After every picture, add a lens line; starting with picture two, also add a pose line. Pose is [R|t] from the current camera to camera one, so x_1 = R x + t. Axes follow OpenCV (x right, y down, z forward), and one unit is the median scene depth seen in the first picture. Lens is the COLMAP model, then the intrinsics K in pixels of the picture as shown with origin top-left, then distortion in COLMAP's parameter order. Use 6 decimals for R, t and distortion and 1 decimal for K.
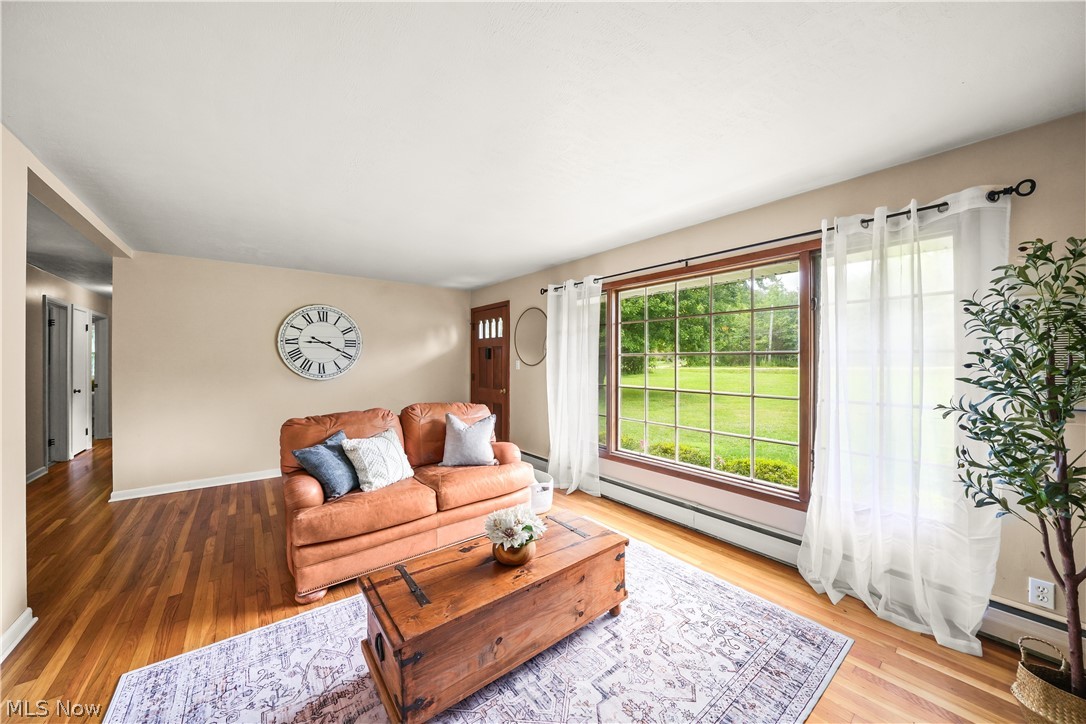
lens RADIAL K [[382.6, 0, 539.0], [0, 382.6, 359.3], [0, 0, 1]] dist [-0.000633, -0.000005]
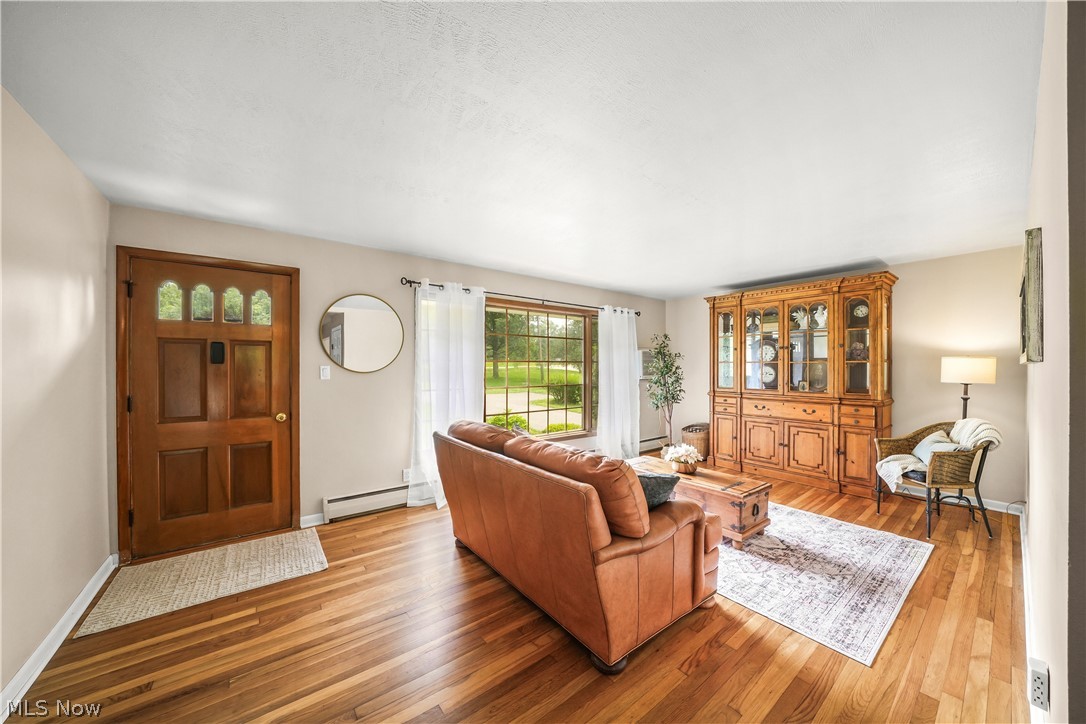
lens RADIAL K [[370.9, 0, 537.4], [0, 370.9, 363.5], [0, 0, 1]] dist [-0.023255, -0.000044]
pose [[0.014609, 0.009721, 0.999846, -1.697200], [0.002593, 0.999949, -0.009760, 0.015606], [-0.999890, 0.002735, 0.014583, 1.536215]]
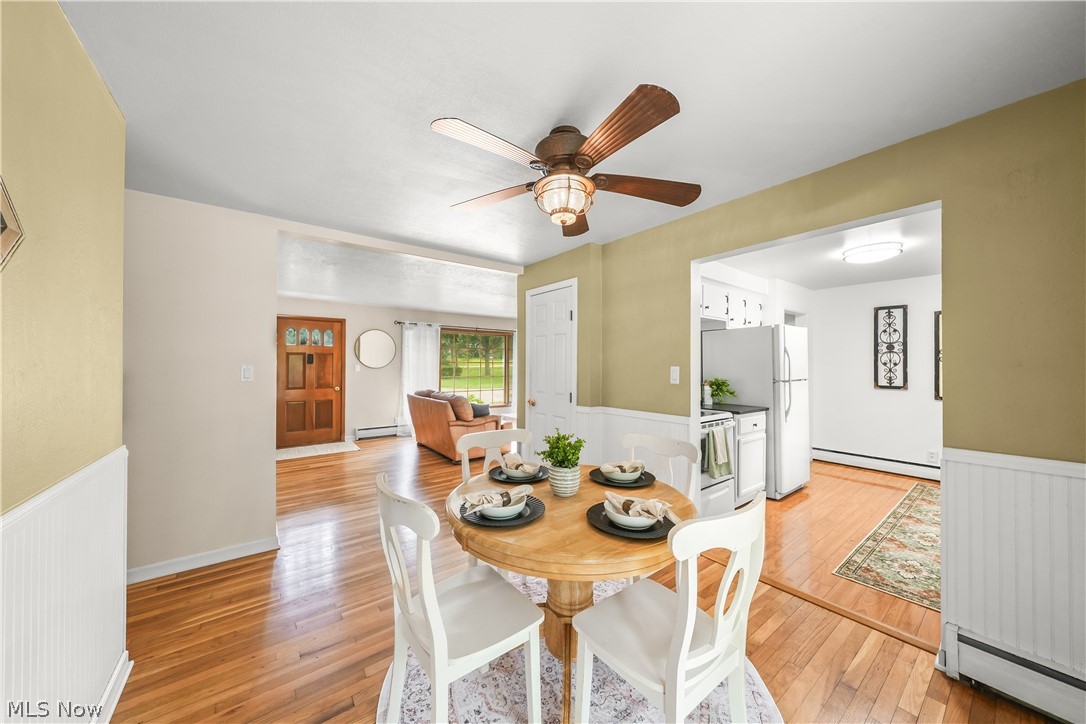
lens RADIAL K [[369.3, 0, 538.3], [0, 369.3, 361.7], [0, 0, 1]] dist [0.000083, -0.000014]
pose [[0.014032, 0.007663, 0.999872, -3.395667], [-0.003734, 0.999964, -0.007611, -0.000449], [-0.999895, -0.003626, 0.014060, 0.811479]]
